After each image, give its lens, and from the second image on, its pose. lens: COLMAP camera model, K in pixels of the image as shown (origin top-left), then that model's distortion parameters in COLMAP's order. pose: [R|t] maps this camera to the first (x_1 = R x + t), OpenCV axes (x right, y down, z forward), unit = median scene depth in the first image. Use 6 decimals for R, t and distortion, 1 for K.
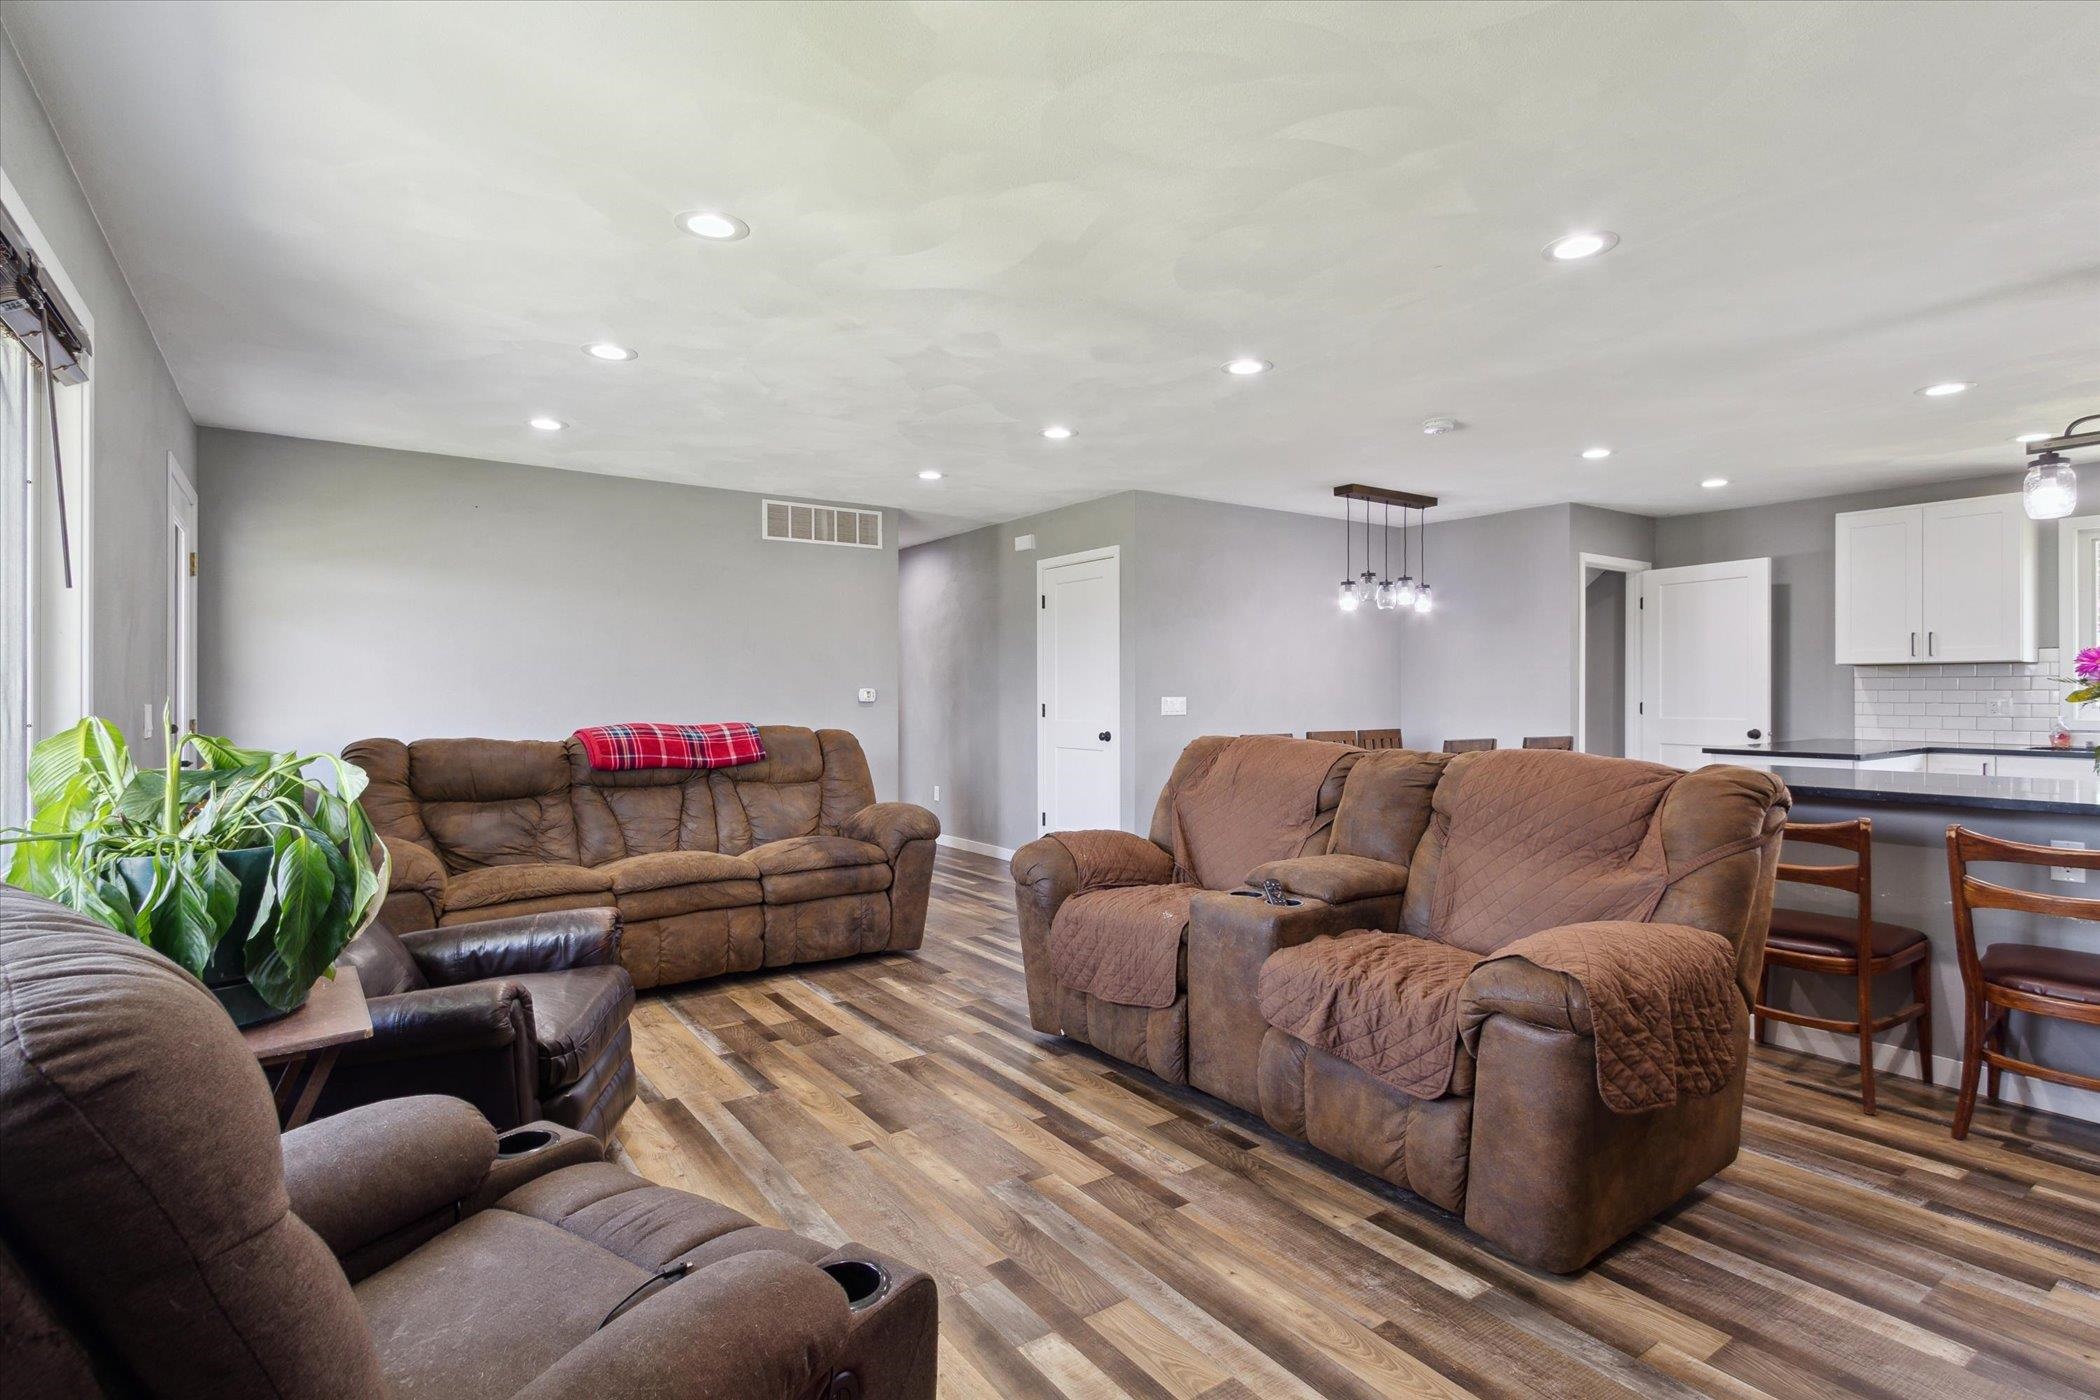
lens RADIAL K [[1029.4, 0, 1047.2], [0, 1029.4, 694.9], [0, 0, 1]] dist [0.006501, 0.000457]
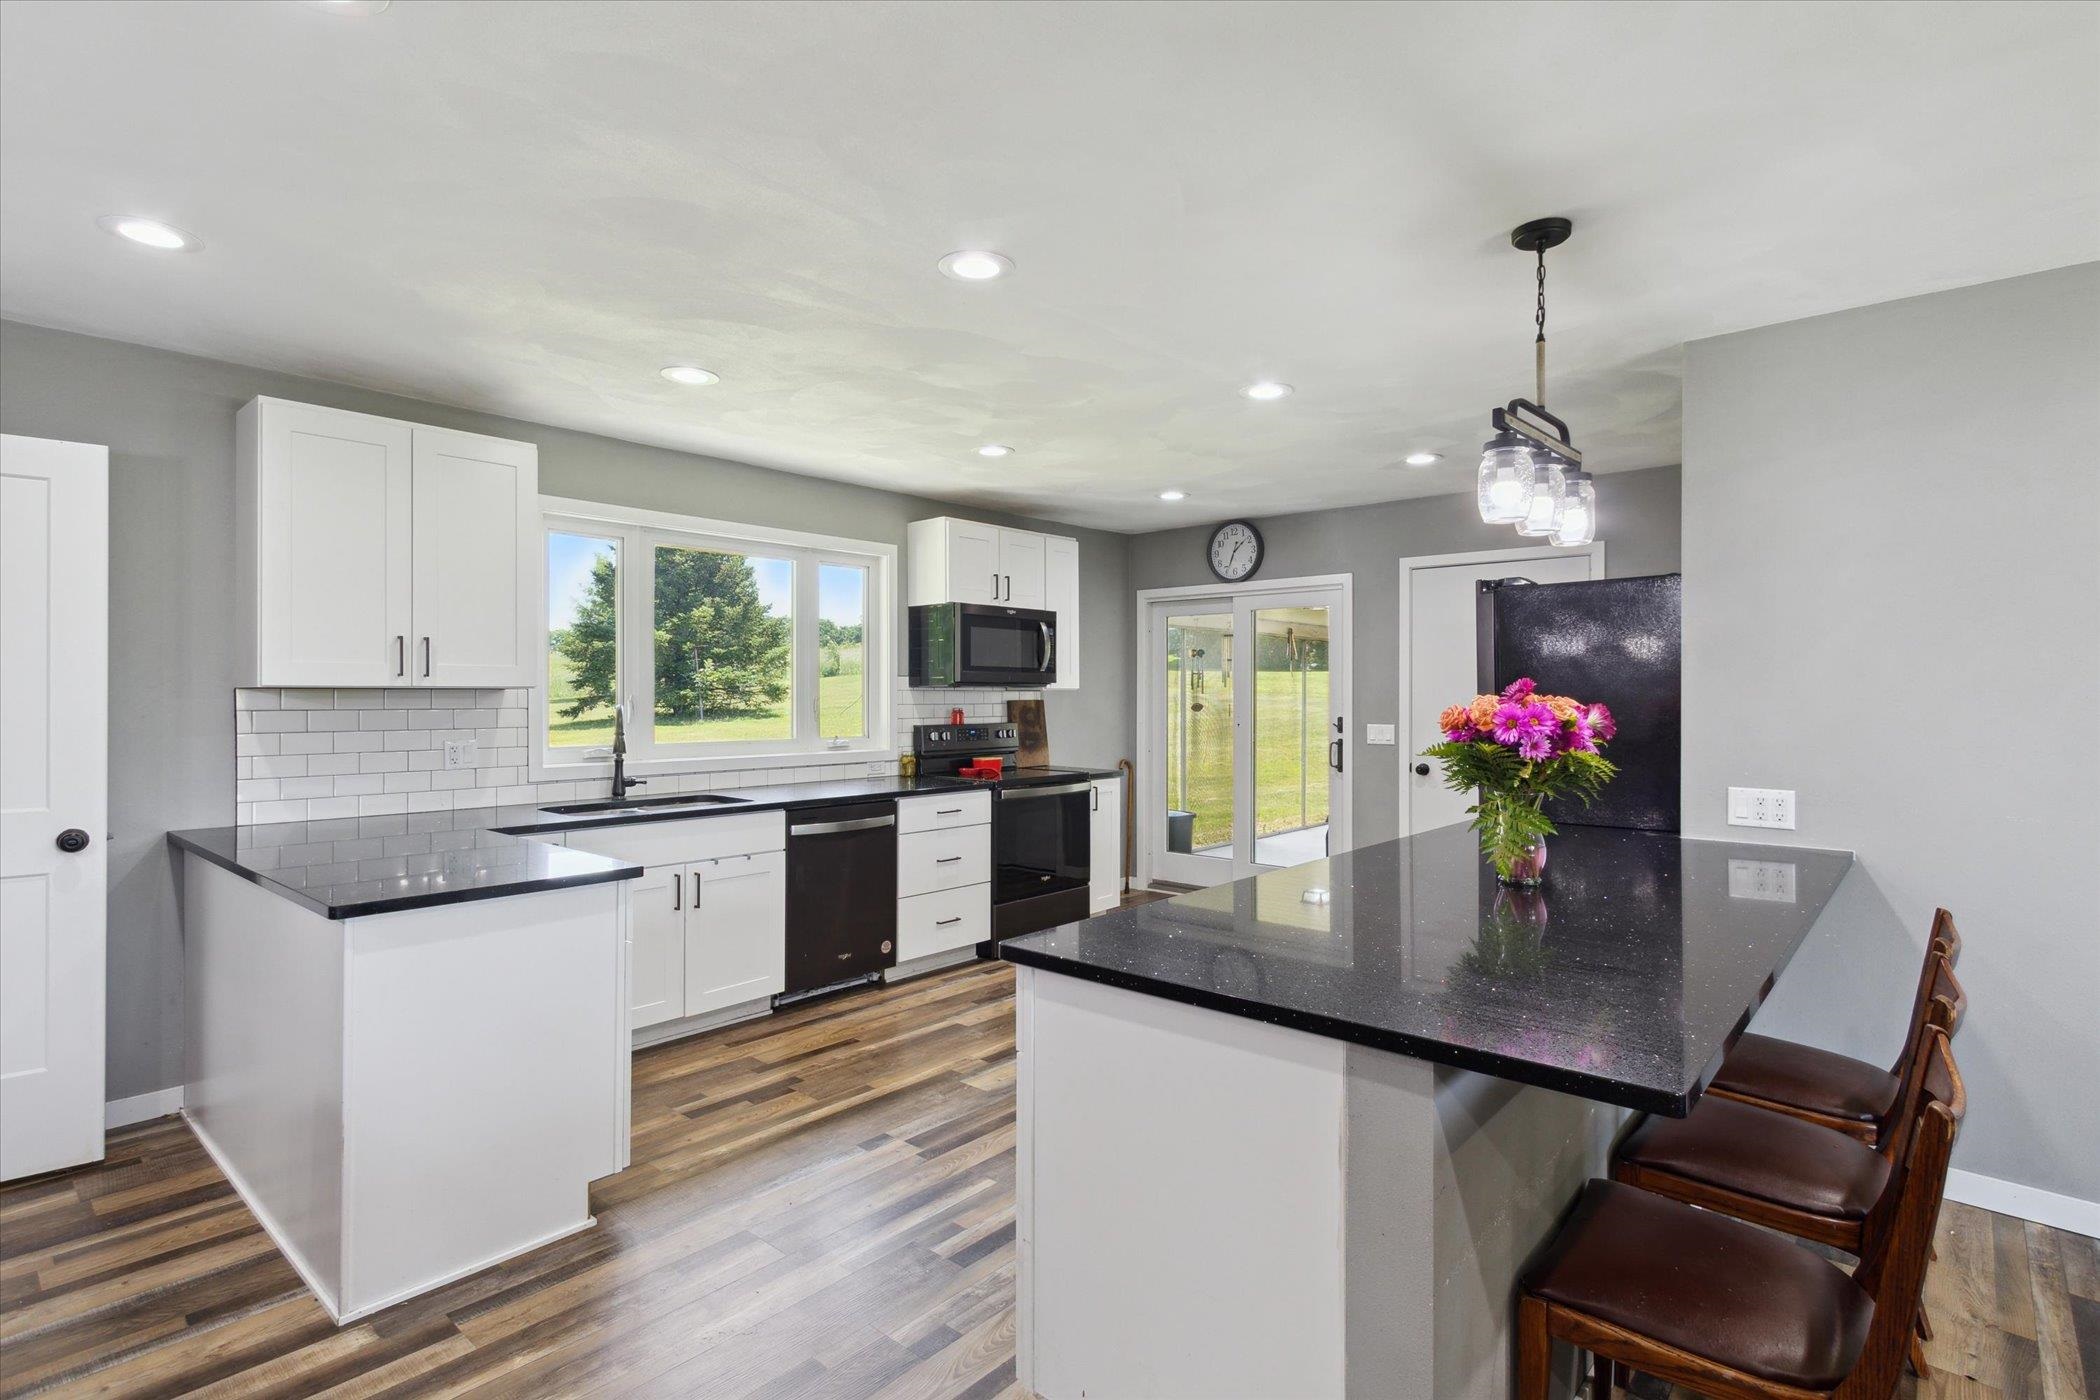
lens RADIAL K [[1029.4, 0, 1047.2], [0, 1029.4, 694.9], [0, 0, 1]] dist [0.006501, 0.000457]
pose [[-0.225689, -0.000656, 0.974199, 0.230980], [-0.000193, 1.000000, 0.000629, -0.034779], [-0.974199, -0.000046, -0.225689, 0.989825]]
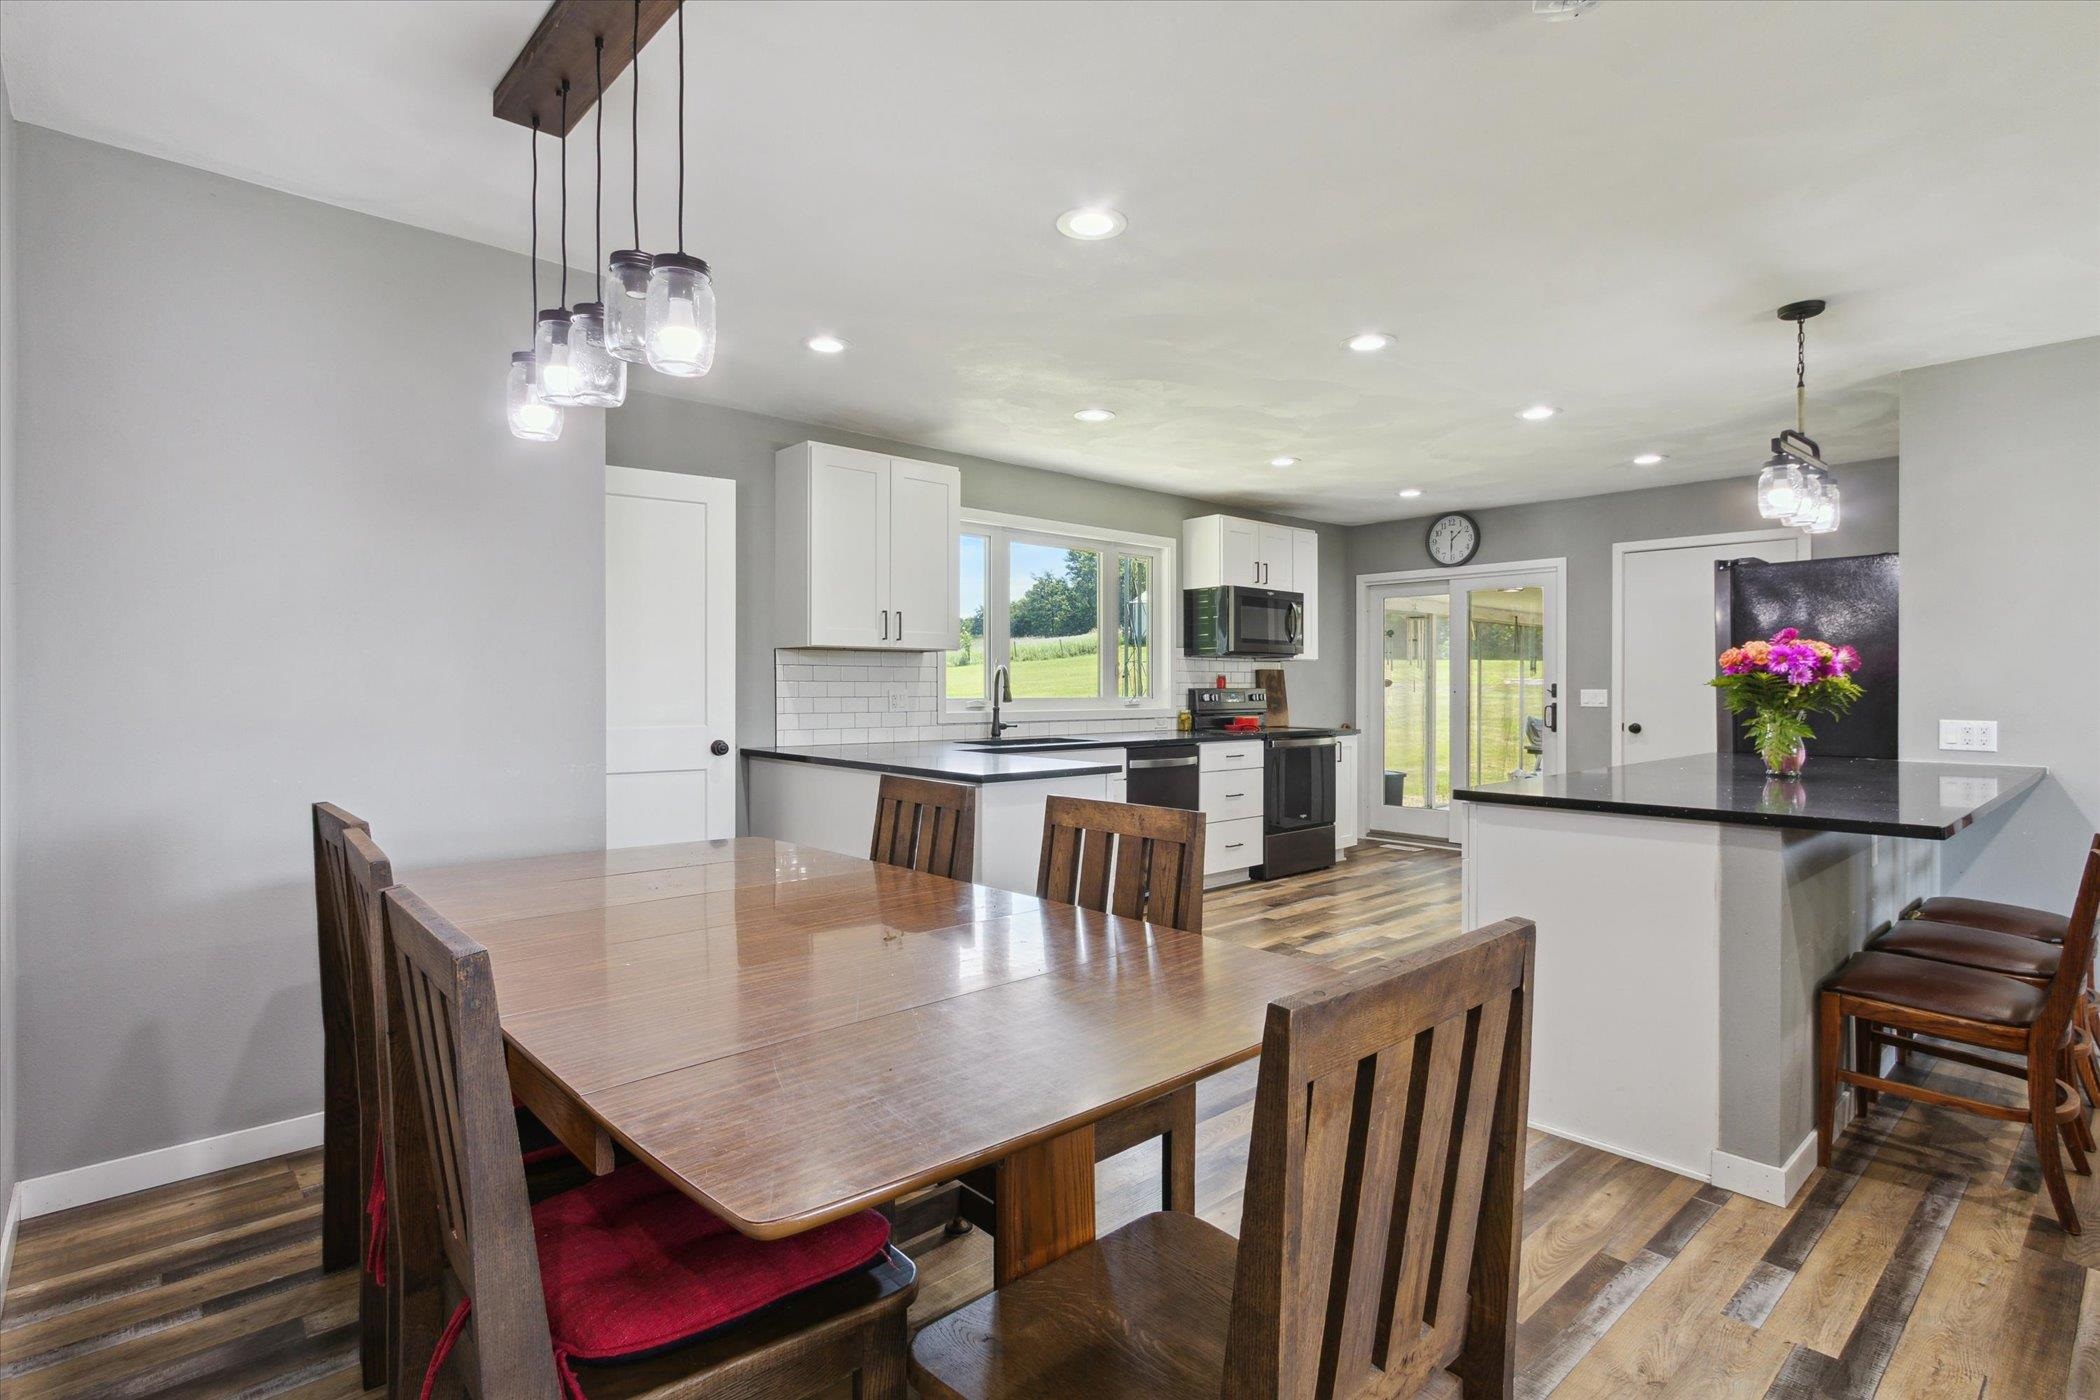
lens RADIAL K [[1027.9, 0, 1044.0], [0, 1027.9, 686.5], [0, 0, 1]] dist [0.003120, -0.000813]
pose [[-0.116394, -0.001124, 0.993203, 0.025264], [-0.001306, 0.999999, 0.000979, -0.002063], [-0.993202, -0.001184, -0.116395, 1.241913]]
